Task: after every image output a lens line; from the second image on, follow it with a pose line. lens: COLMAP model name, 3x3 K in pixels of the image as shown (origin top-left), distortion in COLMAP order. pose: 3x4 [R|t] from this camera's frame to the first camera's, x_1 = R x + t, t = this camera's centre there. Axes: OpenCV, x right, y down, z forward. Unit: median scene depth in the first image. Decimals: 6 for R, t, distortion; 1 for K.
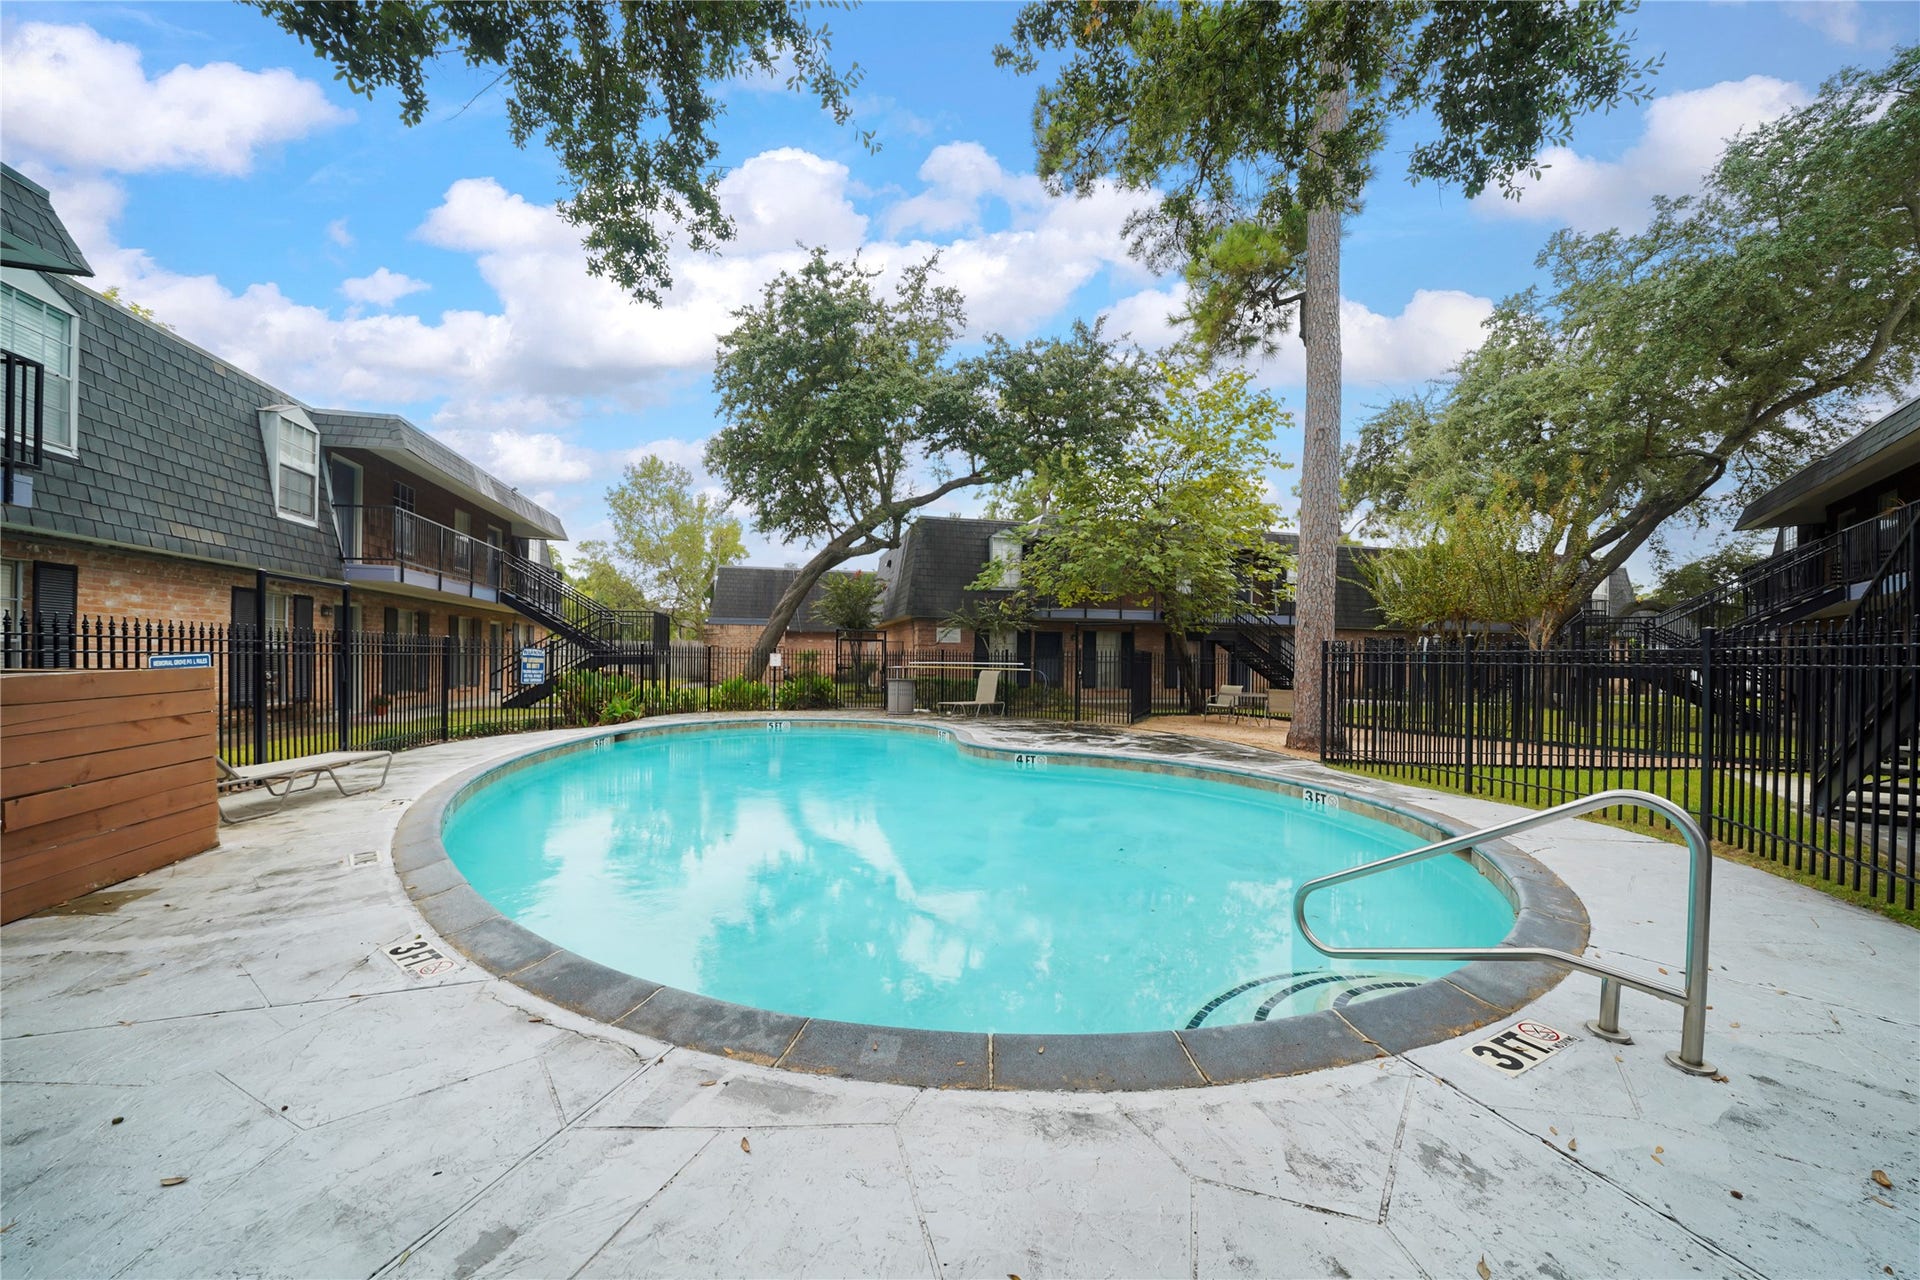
lens RADIAL K [[680.4, 0, 950.3], [0, 680.4, 664.6], [0, 0, 1]] dist [-0.003613, -0.000594]
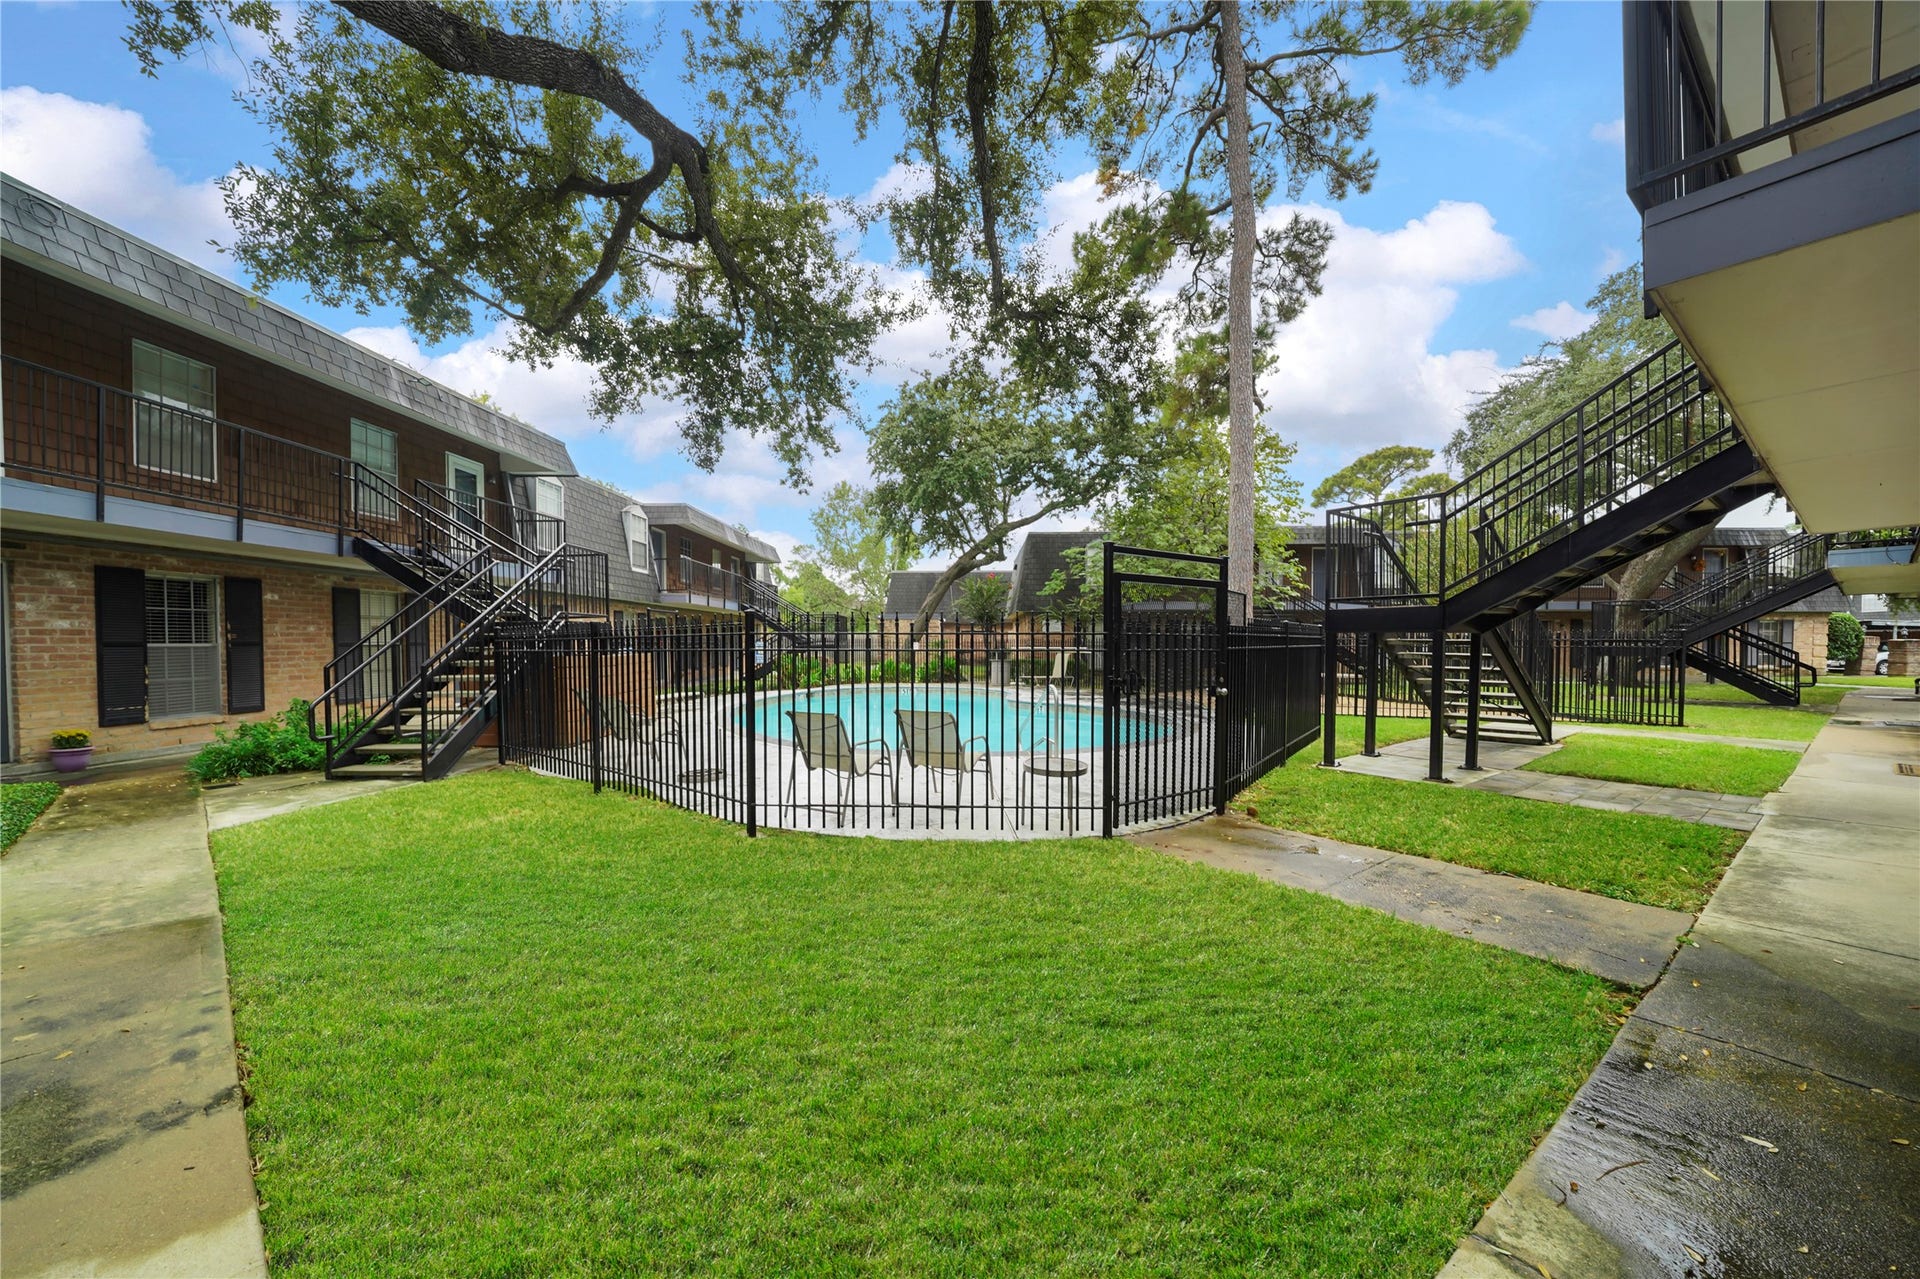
lens RADIAL K [[680.4, 0, 950.3], [0, 680.4, 664.1], [0, 0, 1]] dist [-0.003613, -0.000594]
pose [[0.961742, -0.004546, -0.273919, 0.161537], [0.010827, 0.999712, 0.021423, -0.000812], [0.273743, -0.023569, 0.961514, -0.267214]]
